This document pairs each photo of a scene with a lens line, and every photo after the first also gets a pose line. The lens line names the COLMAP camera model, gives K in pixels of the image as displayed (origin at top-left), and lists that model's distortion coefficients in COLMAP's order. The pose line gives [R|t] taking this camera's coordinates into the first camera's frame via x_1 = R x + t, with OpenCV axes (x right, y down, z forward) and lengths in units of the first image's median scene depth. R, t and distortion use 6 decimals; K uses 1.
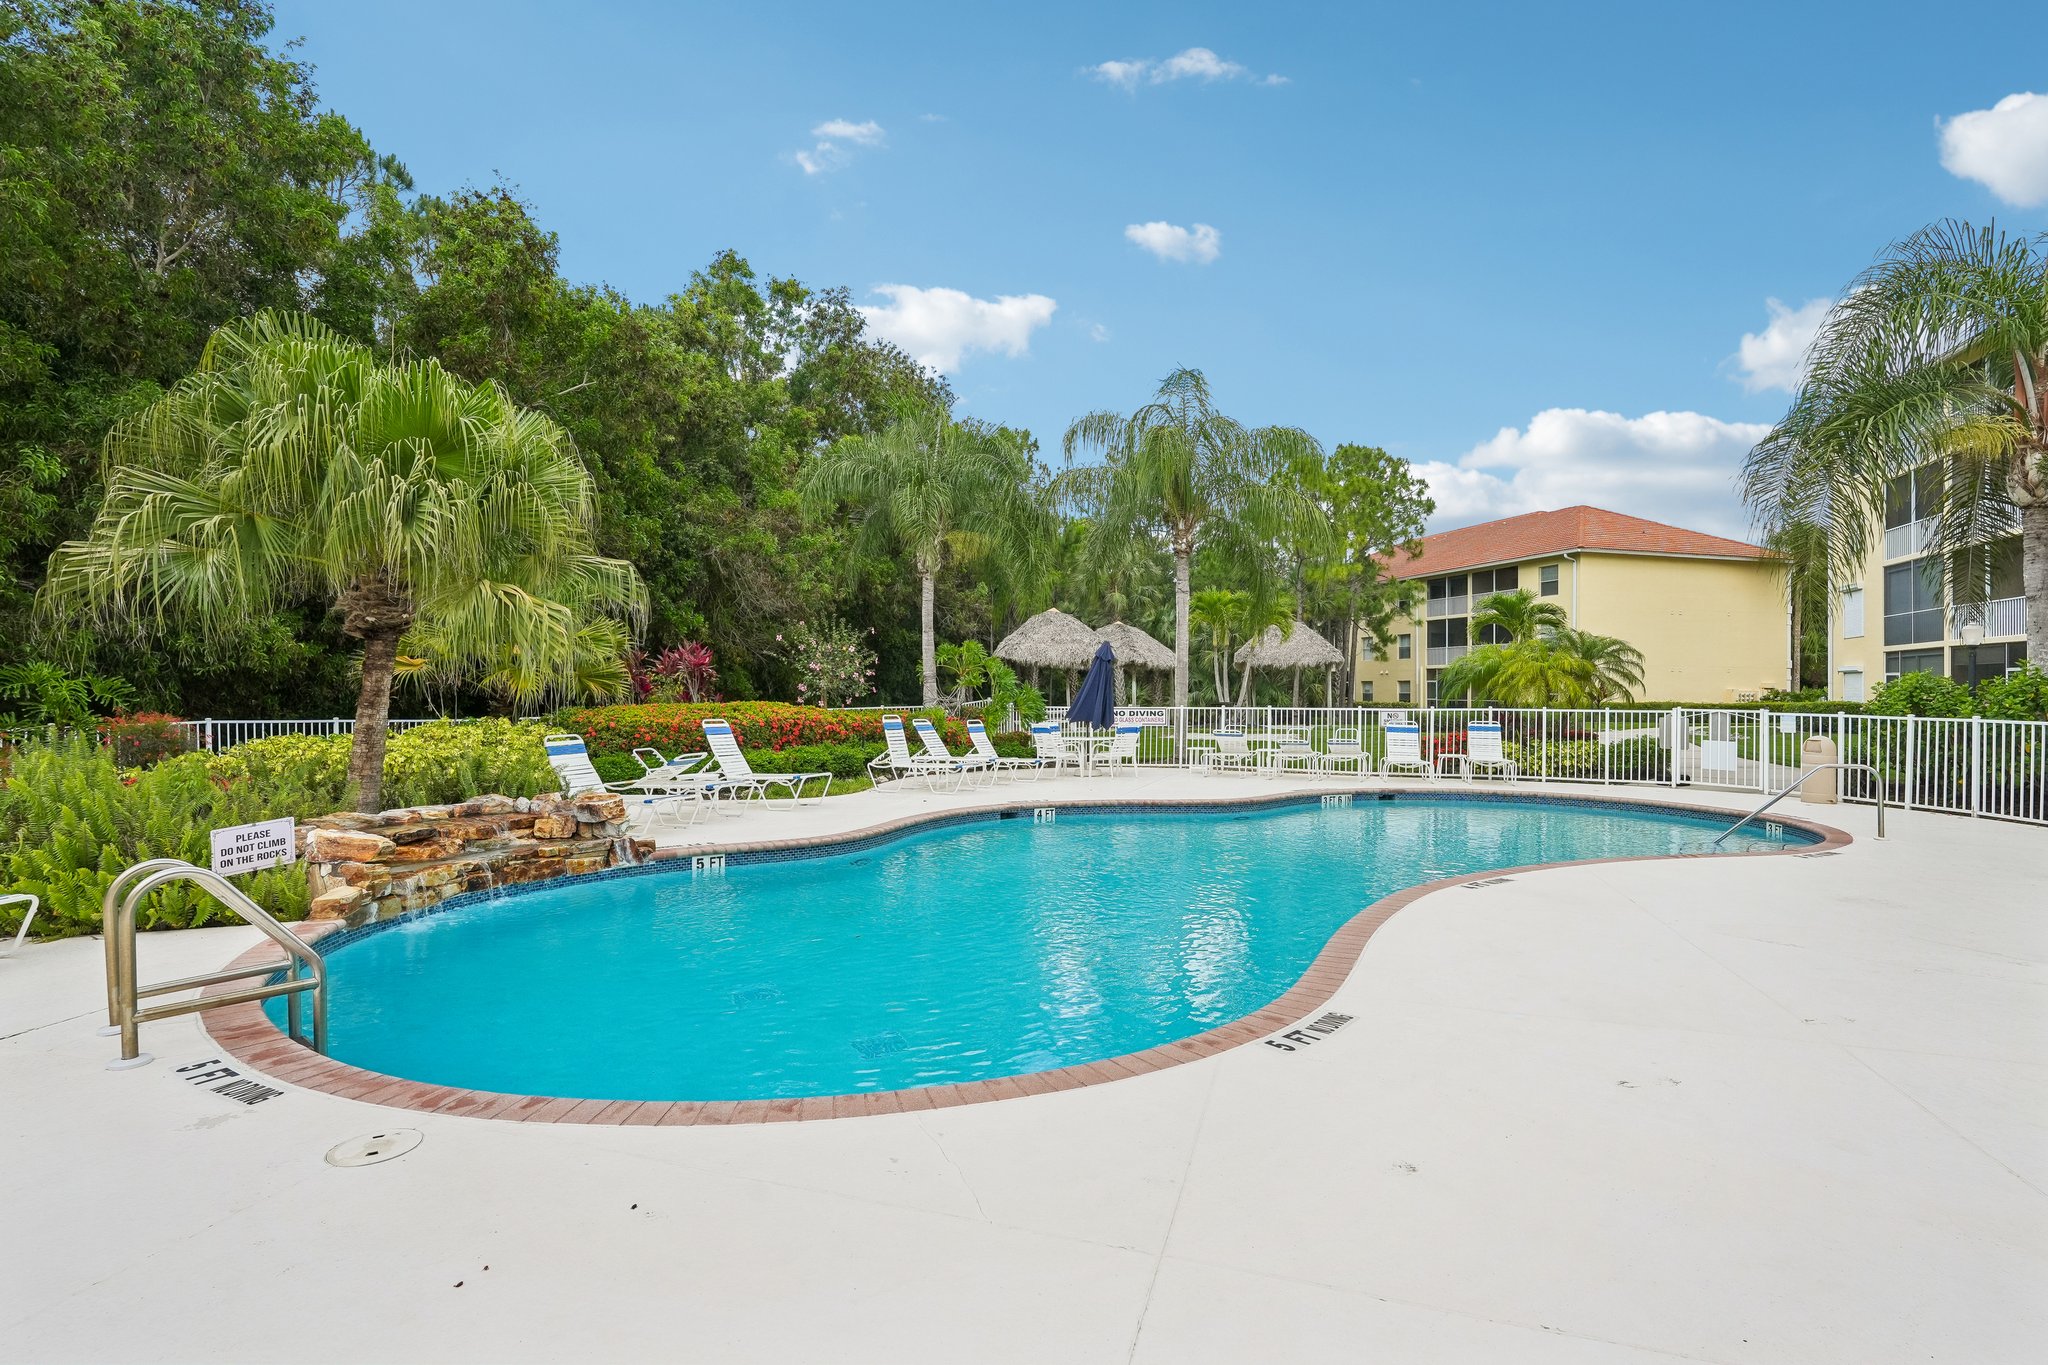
lens RADIAL K [[1035.8, 0, 1015.7], [0, 1035.8, 702.2], [0, 0, 1]] dist [0.002109, -0.000652]
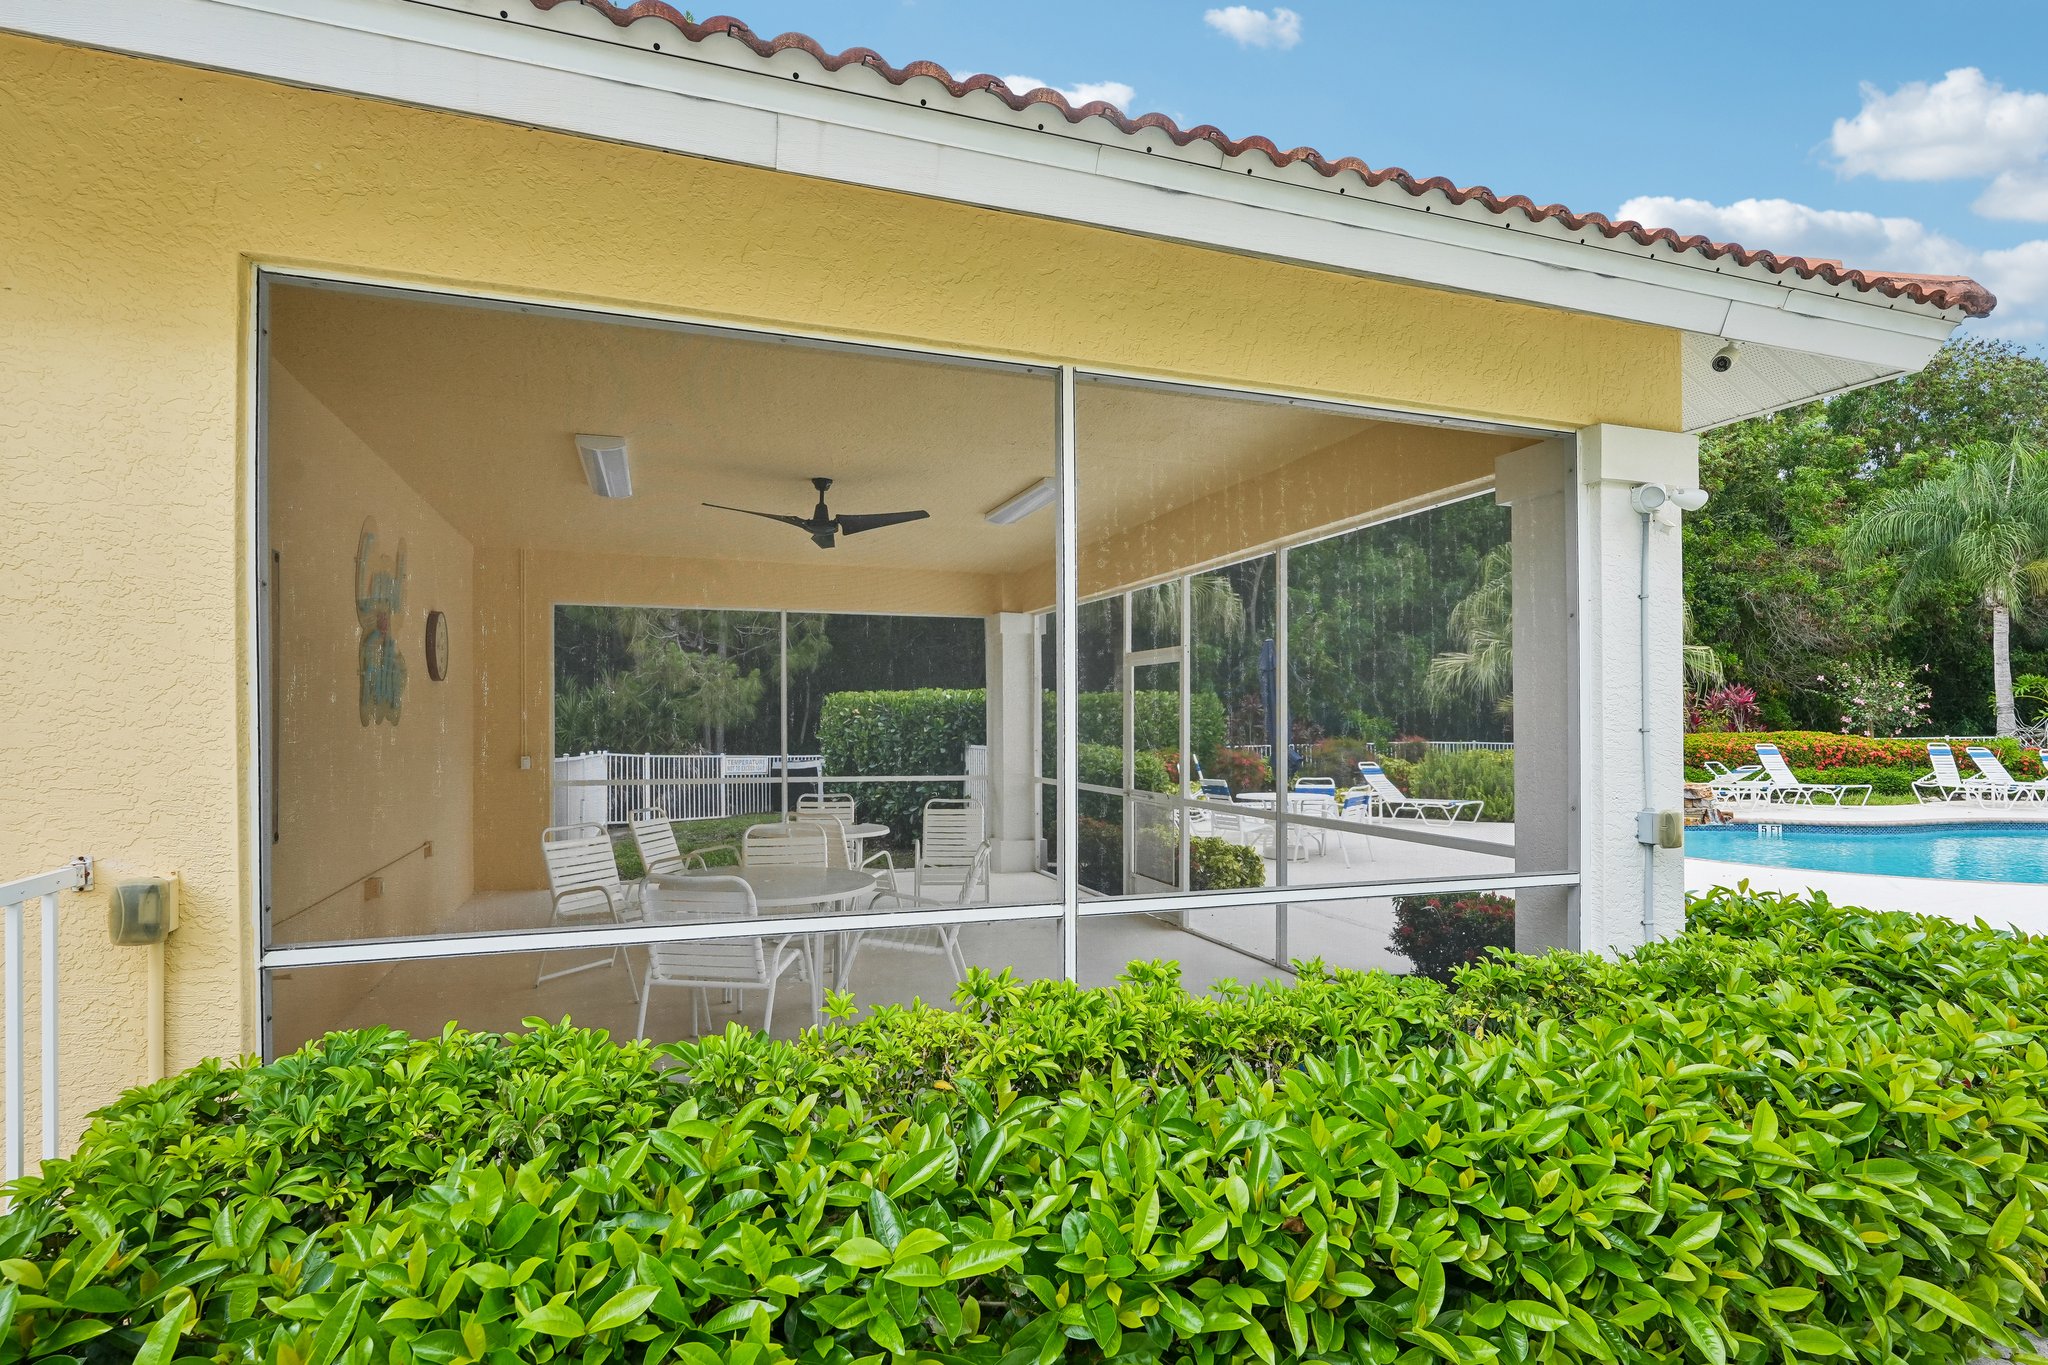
lens RADIAL K [[1035.8, 0, 1015.7], [0, 1035.8, 702.2], [0, 0, 1]] dist [0.002109, -0.000652]
pose [[0.631929, -0.019562, -0.774779, 0.106180], [-0.002703, 0.999620, -0.027443, 0.000796], [0.775021, 0.019436, 0.631636, -0.455097]]
